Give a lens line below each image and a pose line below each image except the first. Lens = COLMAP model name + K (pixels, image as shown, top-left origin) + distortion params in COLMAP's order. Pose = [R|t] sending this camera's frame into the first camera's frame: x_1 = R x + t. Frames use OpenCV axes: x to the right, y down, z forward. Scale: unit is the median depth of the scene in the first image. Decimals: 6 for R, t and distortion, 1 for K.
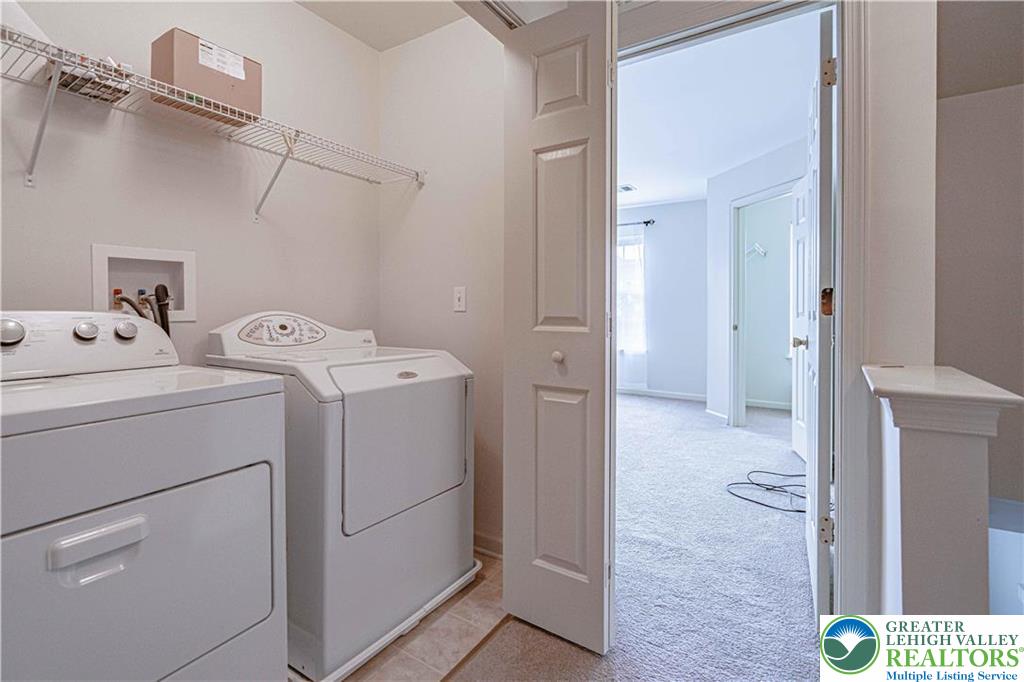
lens RADIAL K [[478.4, 0, 511.9], [0, 478.4, 315.5], [0, 0, 1]] dist [-0.000841, -0.000221]
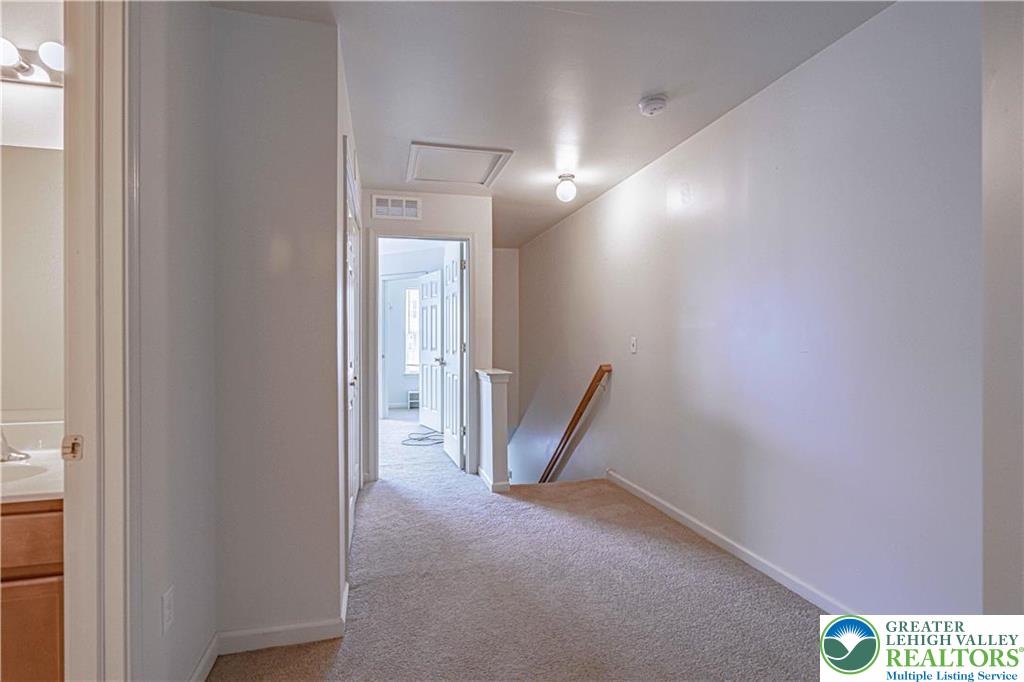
lens RADIAL K [[471.1, 0, 512.0], [0, 471.1, 341.0], [0, 0, 1]] dist [-0.000069, -0.000598]
pose [[0.668684, -0.004511, 0.743533, -0.398065], [0.007831, 0.999969, -0.000976, -0.019963], [-0.743505, 0.006476, 0.668699, -0.350315]]
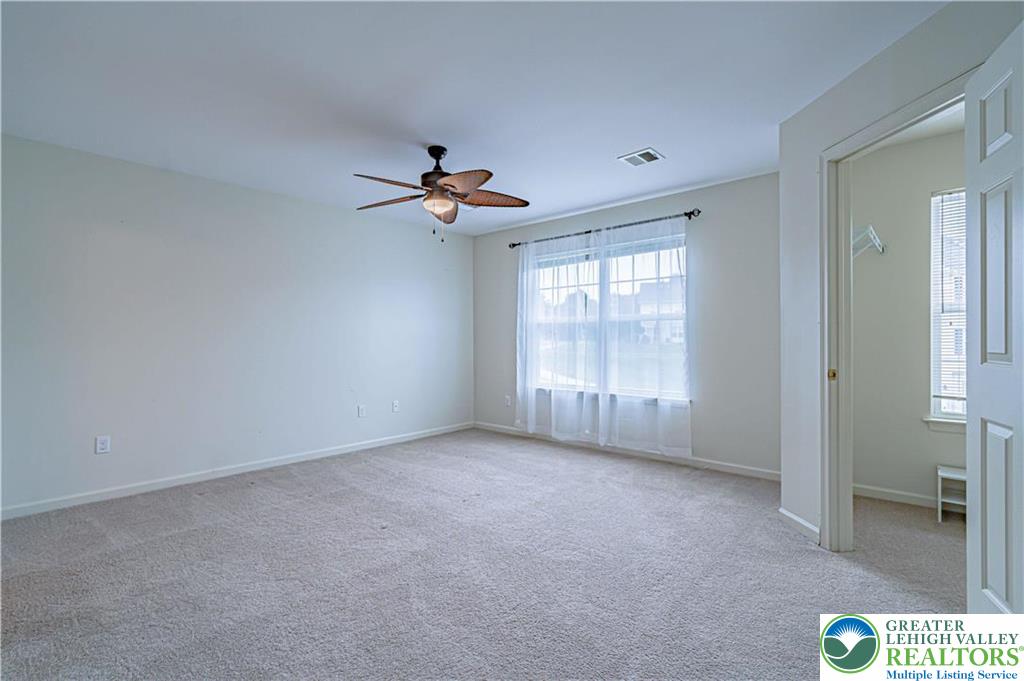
lens RADIAL K [[471.1, 0, 512.0], [0, 471.1, 340.5], [0, 0, 1]] dist [-0.000069, -0.000598]
pose [[0.987899, -0.003532, -0.155060, 0.179679], [0.002347, 0.999967, -0.007823, -0.011554], [0.155082, 0.007364, 0.987874, 0.391776]]
